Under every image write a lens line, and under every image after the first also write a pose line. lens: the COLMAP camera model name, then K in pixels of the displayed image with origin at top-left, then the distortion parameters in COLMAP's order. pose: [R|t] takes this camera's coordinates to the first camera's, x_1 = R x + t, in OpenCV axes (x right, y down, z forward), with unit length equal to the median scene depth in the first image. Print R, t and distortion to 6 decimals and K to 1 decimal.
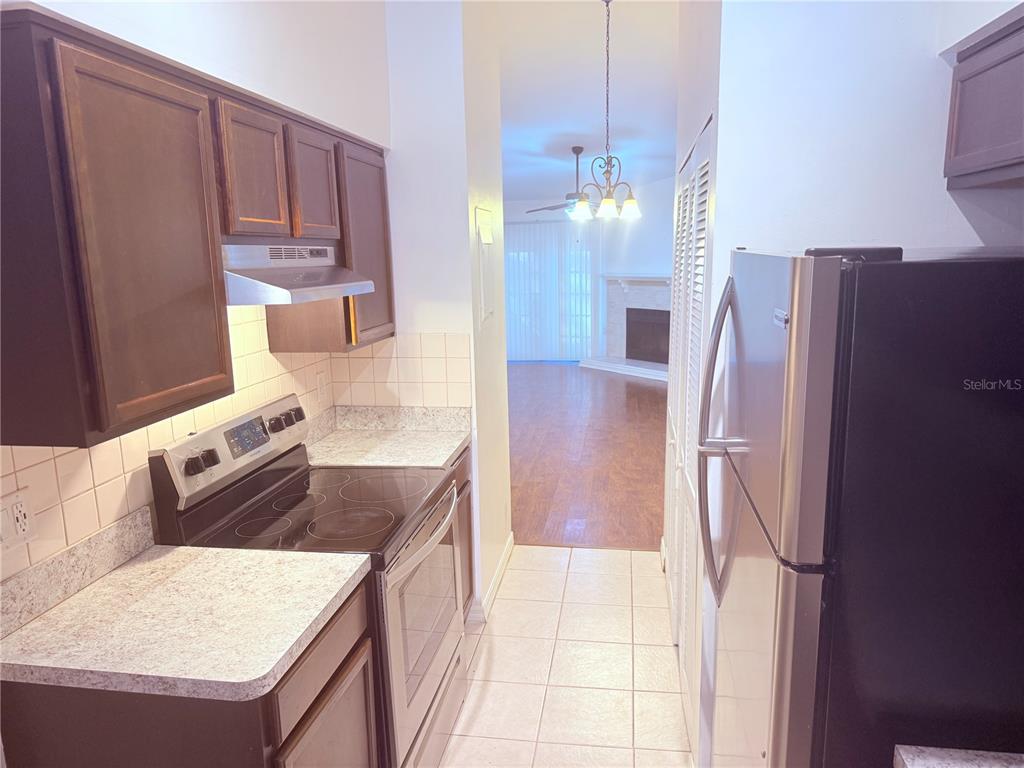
lens RADIAL K [[723.7, 0, 516.0], [0, 723.7, 386.0], [0, 0, 1]] dist [0.131967, -0.158962]
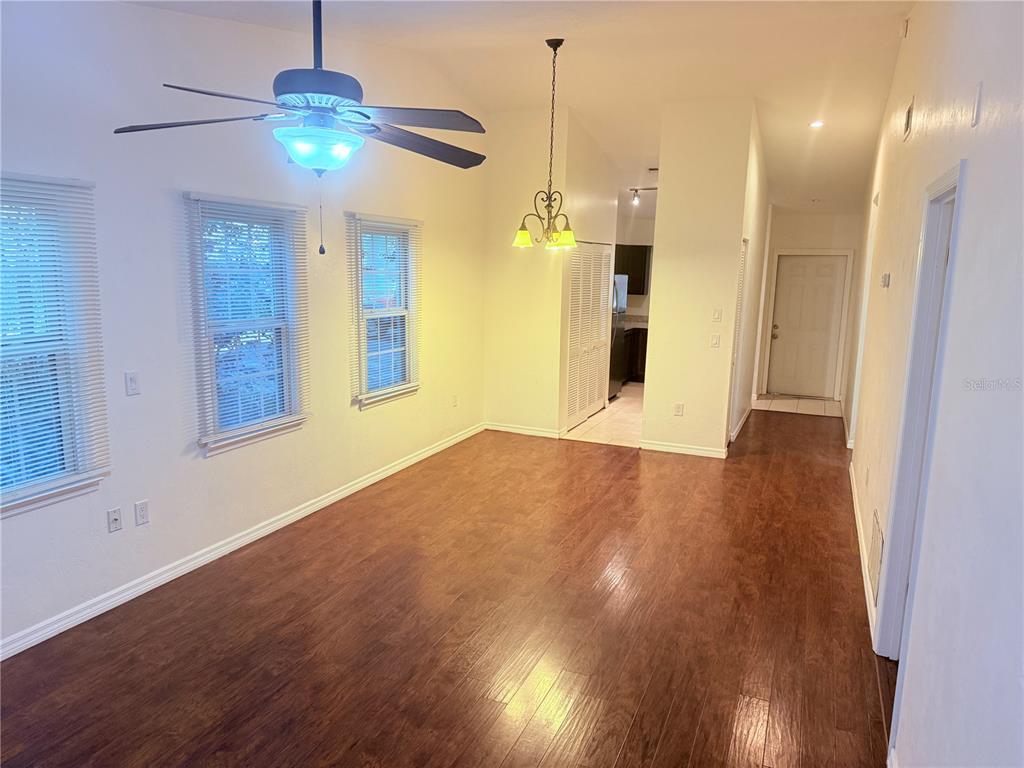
lens RADIAL K [[723.7, 0, 516.0], [0, 723.7, 386.0], [0, 0, 1]] dist [0.131967, -0.158962]
pose [[-0.970031, -0.046942, 0.238402, -0.088526], [0.035936, 0.942654, 0.331831, -0.363391], [-0.240307, 0.330454, -0.912717, 1.895231]]
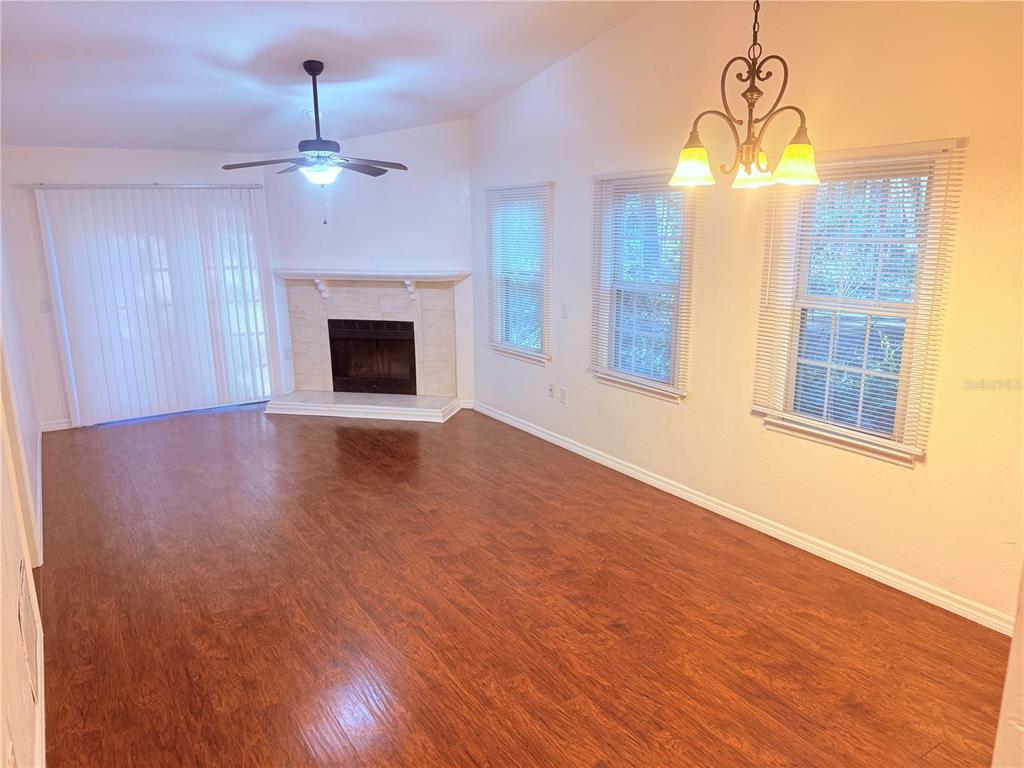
lens RADIAL K [[723.7, 0, 516.0], [0, 723.7, 386.0], [0, 0, 1]] dist [0.131967, -0.158962]
pose [[0.758409, -0.134430, 0.637765, -0.302025], [0.115333, 0.990737, 0.071681, -0.136704], [-0.641493, 0.019192, 0.766889, 0.658228]]
